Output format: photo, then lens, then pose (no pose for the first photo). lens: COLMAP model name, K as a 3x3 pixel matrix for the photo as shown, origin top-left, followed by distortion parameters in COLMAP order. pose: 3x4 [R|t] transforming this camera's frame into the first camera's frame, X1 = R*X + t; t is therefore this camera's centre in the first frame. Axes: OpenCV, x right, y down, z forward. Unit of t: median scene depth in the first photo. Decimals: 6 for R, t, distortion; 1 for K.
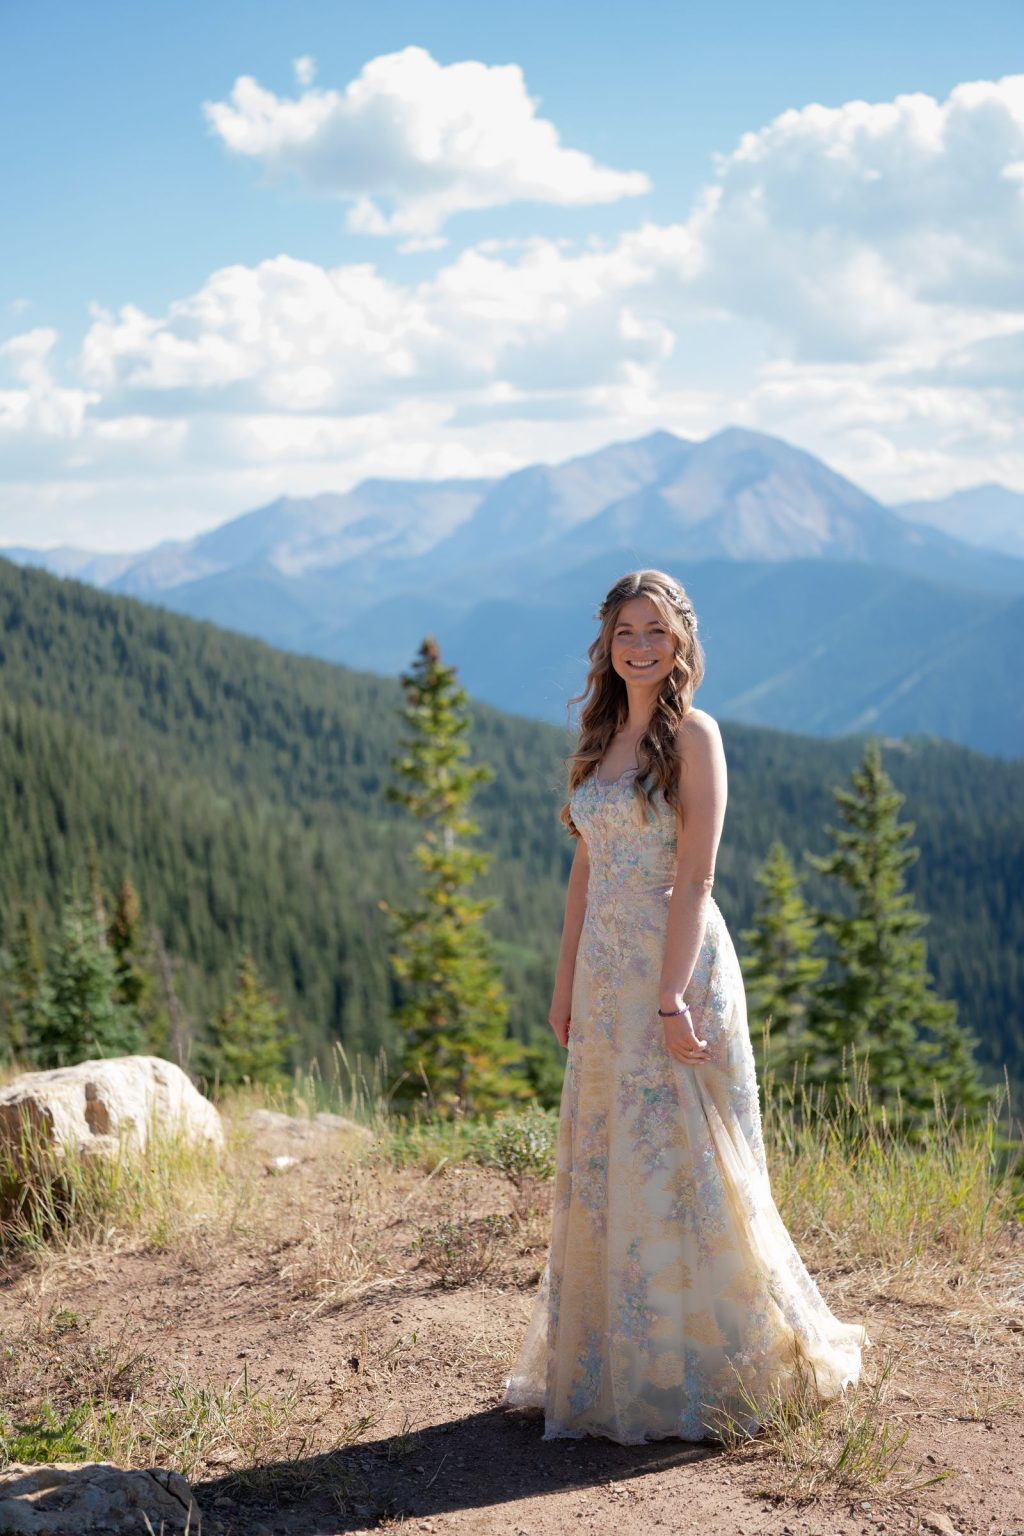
lens RADIAL K [[2096.6, 0, 565.0], [0, 2096.6, 770.9], [0, 0, 1]] dist [0.010081, 0.015586]
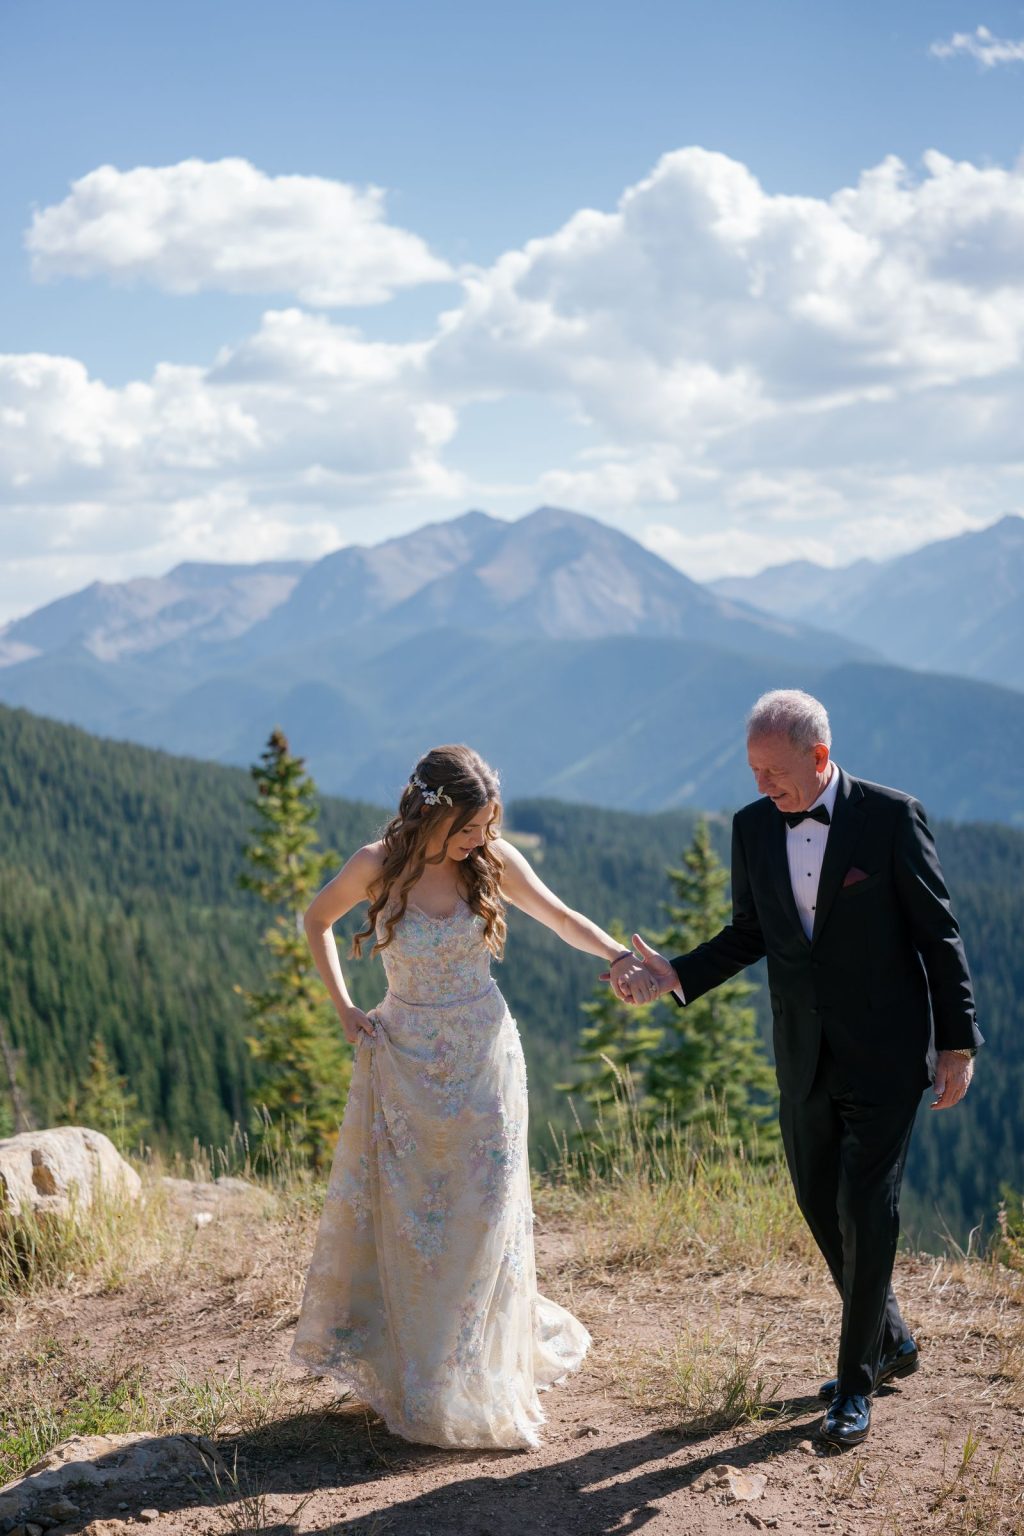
lens RADIAL K [[2451.9, 0, 527.9], [0, 2451.9, 762.9], [0, 0, 1]] dist [-0.035517, 0.182594]
pose [[0.995294, -0.019898, 0.094840, -0.056234], [0.022654, 0.999349, -0.028074, -0.010101], [-0.094220, 0.030091, 0.995097, -0.220668]]
